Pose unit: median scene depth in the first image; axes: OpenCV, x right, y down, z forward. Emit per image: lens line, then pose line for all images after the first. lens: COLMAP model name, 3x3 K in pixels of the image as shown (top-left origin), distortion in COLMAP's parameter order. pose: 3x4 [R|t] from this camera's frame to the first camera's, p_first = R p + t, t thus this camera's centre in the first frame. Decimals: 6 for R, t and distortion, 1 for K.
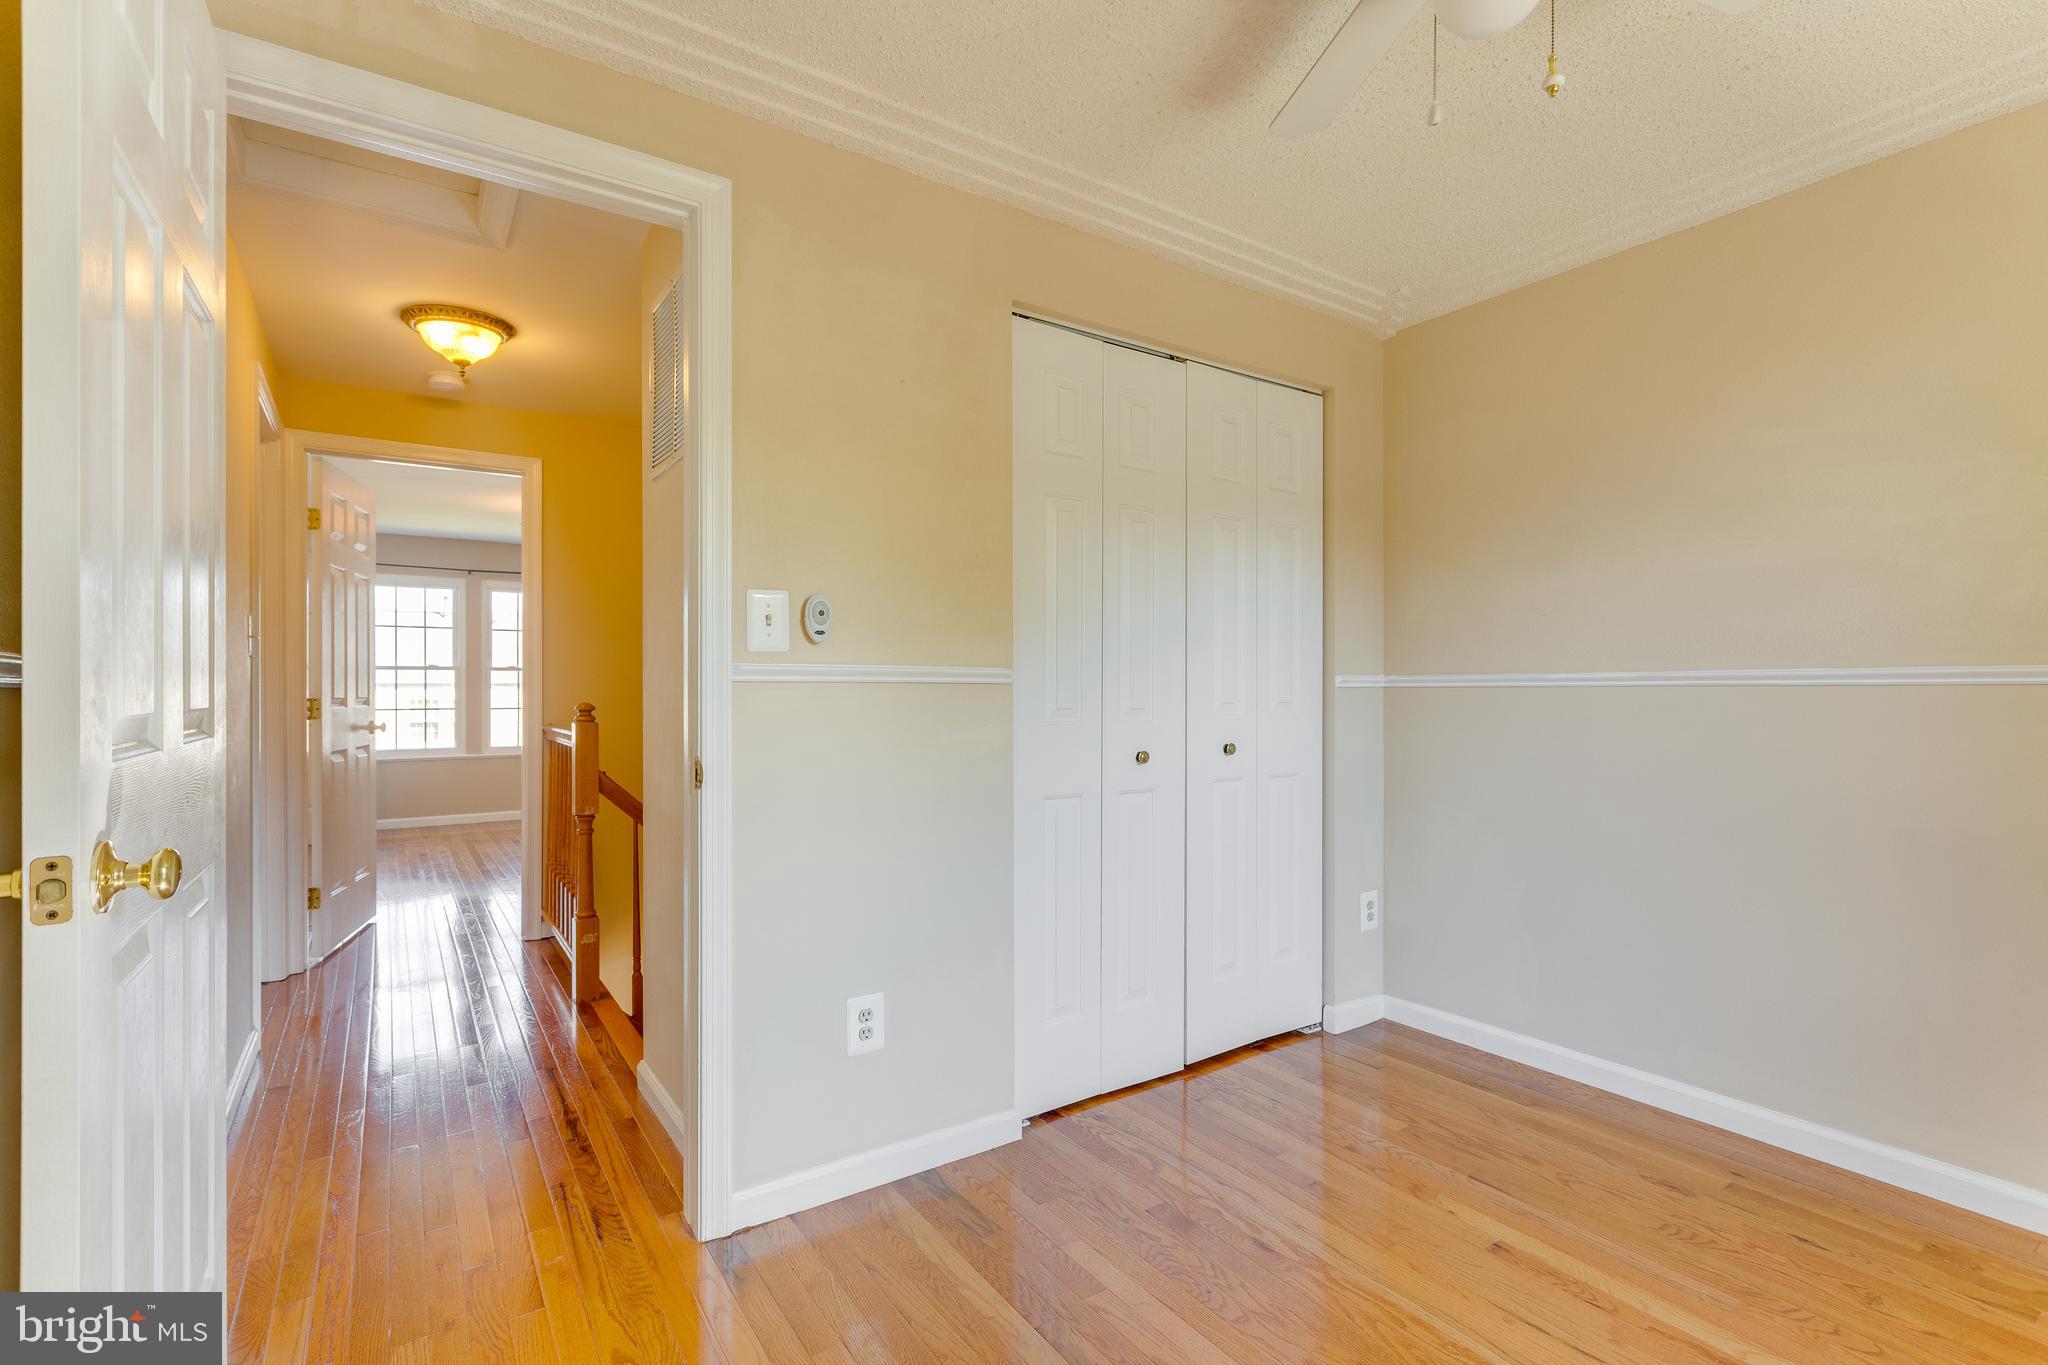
lens RADIAL K [[905.9, 0, 1022.5], [0, 905.9, 688.2], [0, 0, 1]] dist [0.001409, 0.000204]
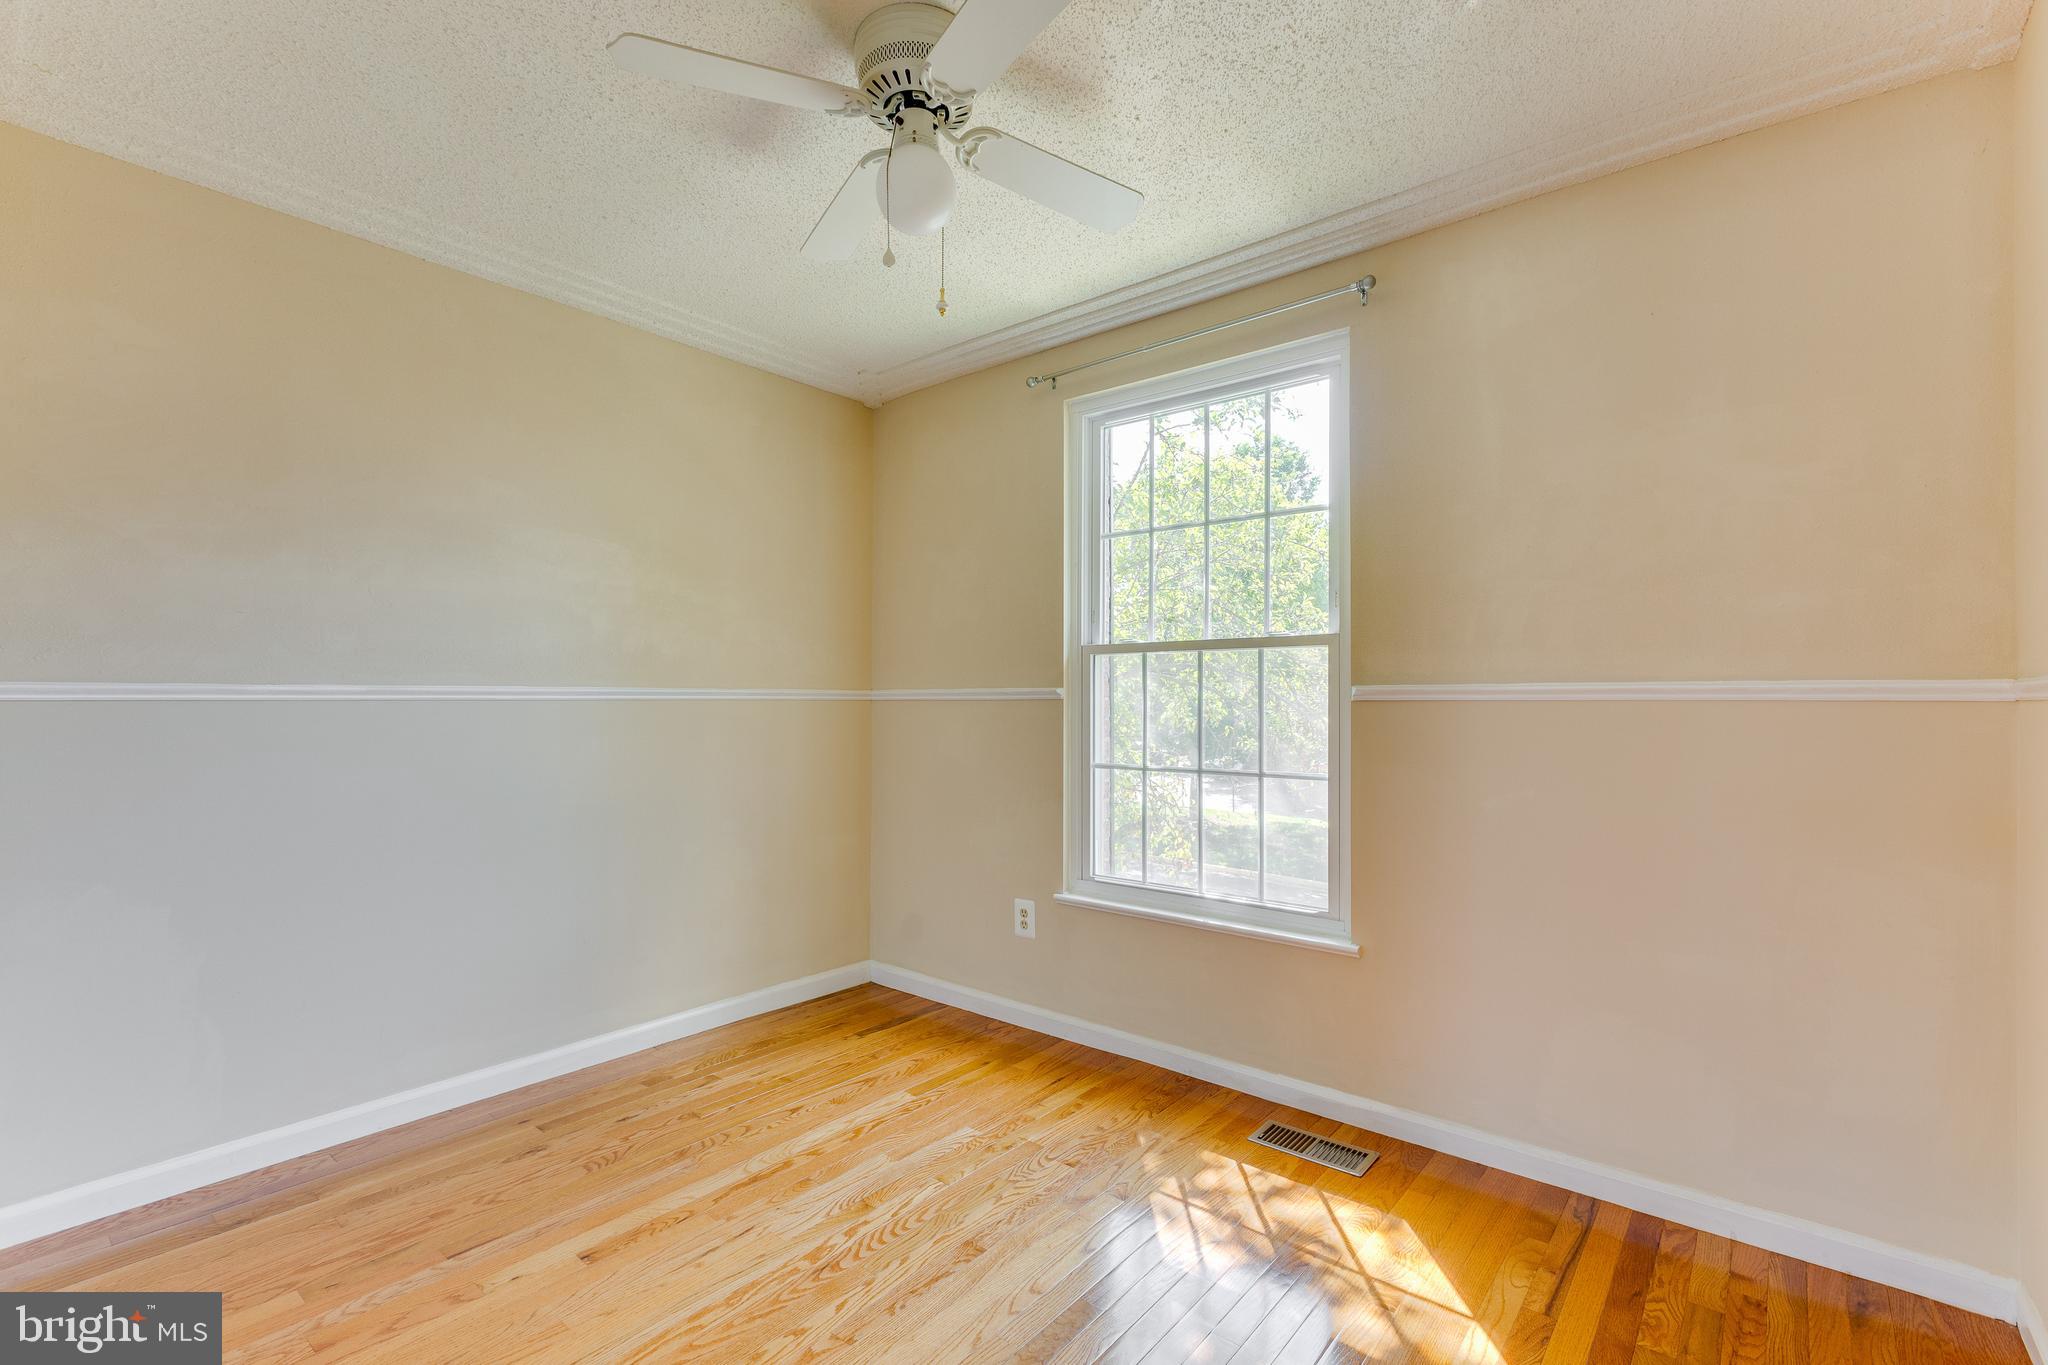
lens RADIAL K [[905.9, 0, 1022.5], [0, 905.9, 688.2], [0, 0, 1]] dist [0.001409, 0.000204]
pose [[-0.255747, 0.012946, 0.966657, -0.515600], [0.001187, 0.999914, -0.013077, -0.000978], [-0.966743, -0.002197, -0.255740, 0.703900]]
